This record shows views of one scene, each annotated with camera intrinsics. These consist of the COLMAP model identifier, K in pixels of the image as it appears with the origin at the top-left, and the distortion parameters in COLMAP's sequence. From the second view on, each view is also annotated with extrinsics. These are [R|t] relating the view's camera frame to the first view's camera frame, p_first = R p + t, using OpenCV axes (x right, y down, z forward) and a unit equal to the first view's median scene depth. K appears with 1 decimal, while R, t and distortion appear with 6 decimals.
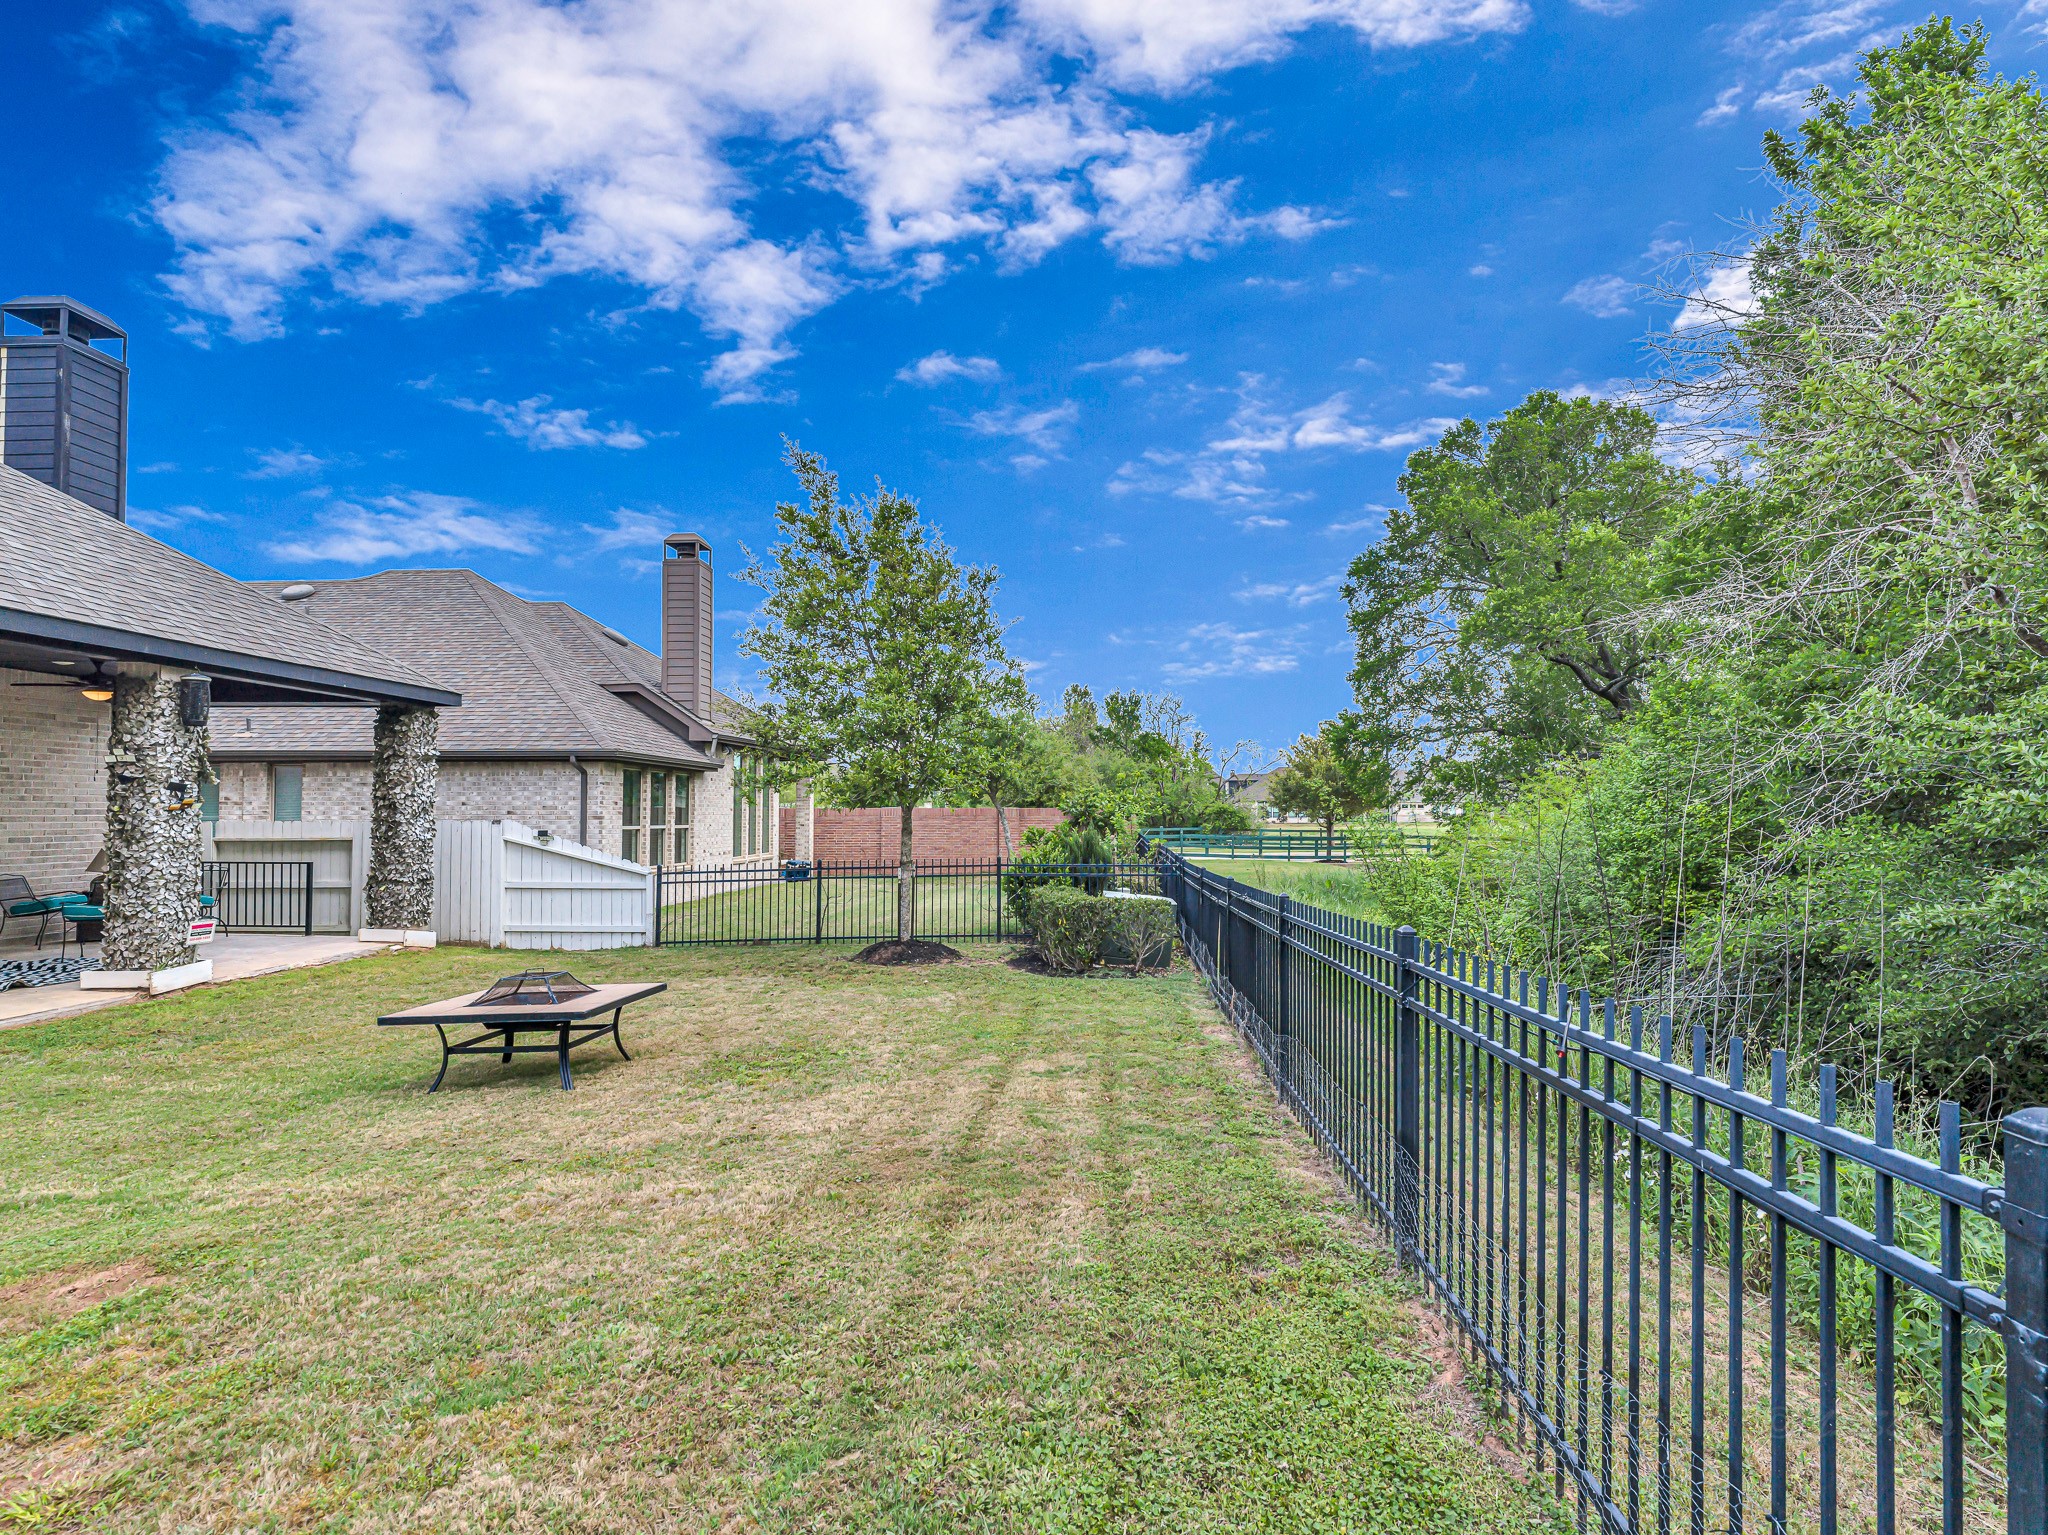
lens RADIAL K [[1042.6, 0, 1050.6], [0, 1042.6, 780.1], [0, 0, 1]] dist [-0.000484, -0.001175]
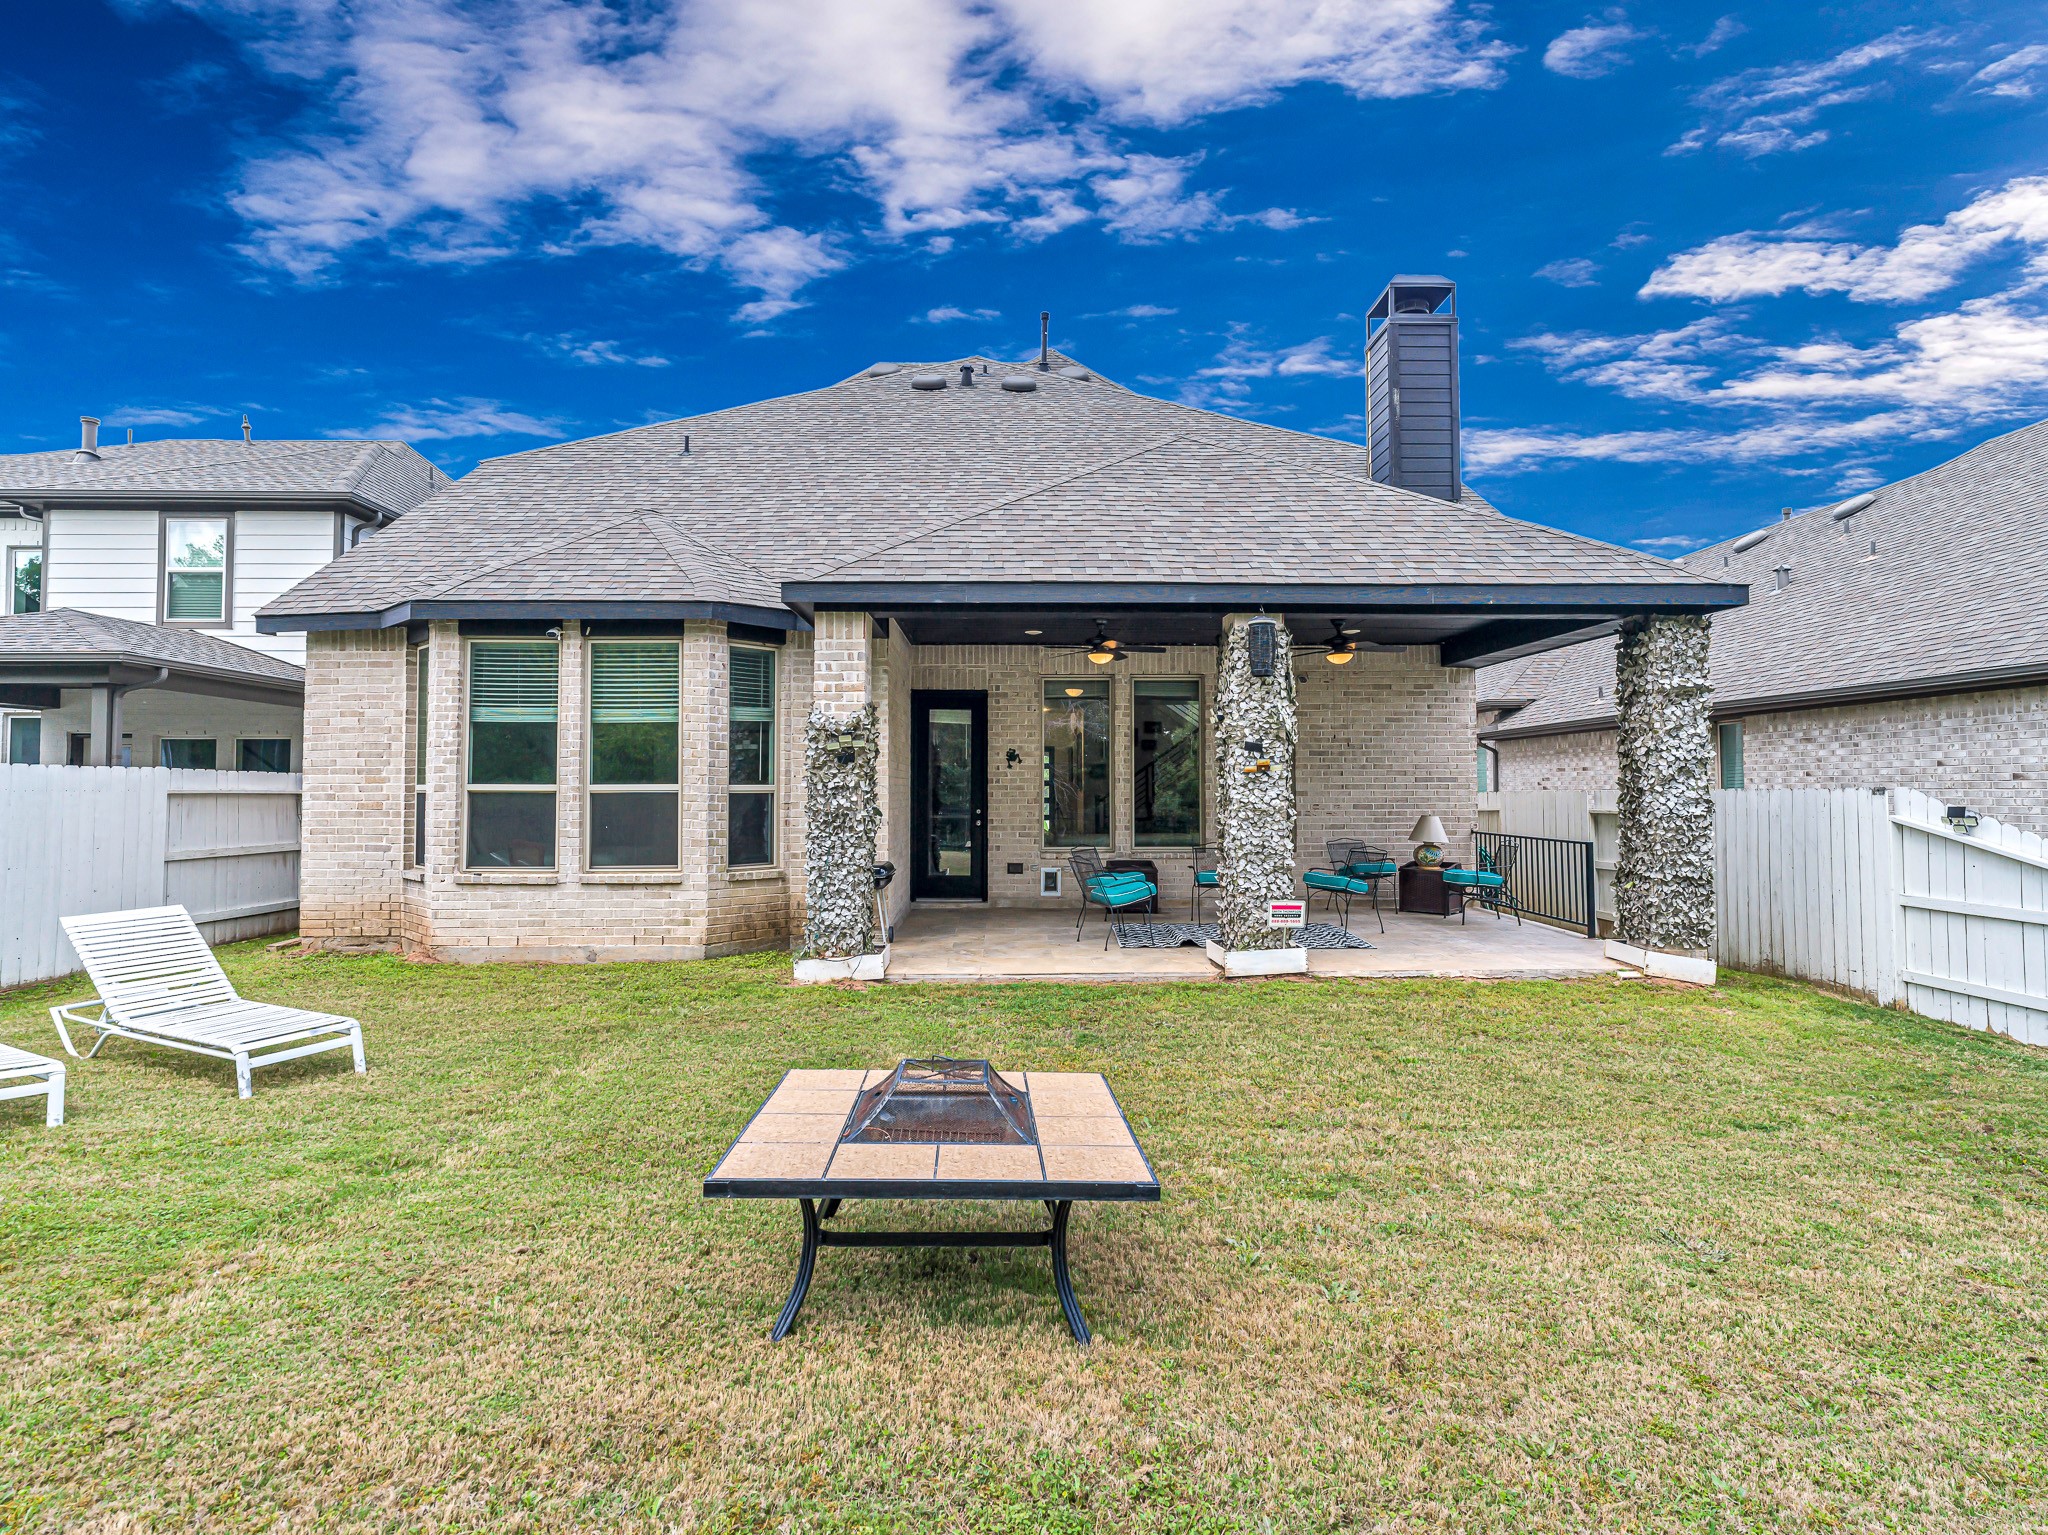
lens RADIAL K [[1024.7, 0, 1021.8], [0, 1024.7, 742.0], [0, 0, 1]] dist [-0.000300, -0.000500]
pose [[0.056664, -0.047118, -0.997281, 0.018943], [0.032311, 0.998449, -0.045337, 0.029088], [0.997870, -0.029654, 0.058098, 0.611281]]
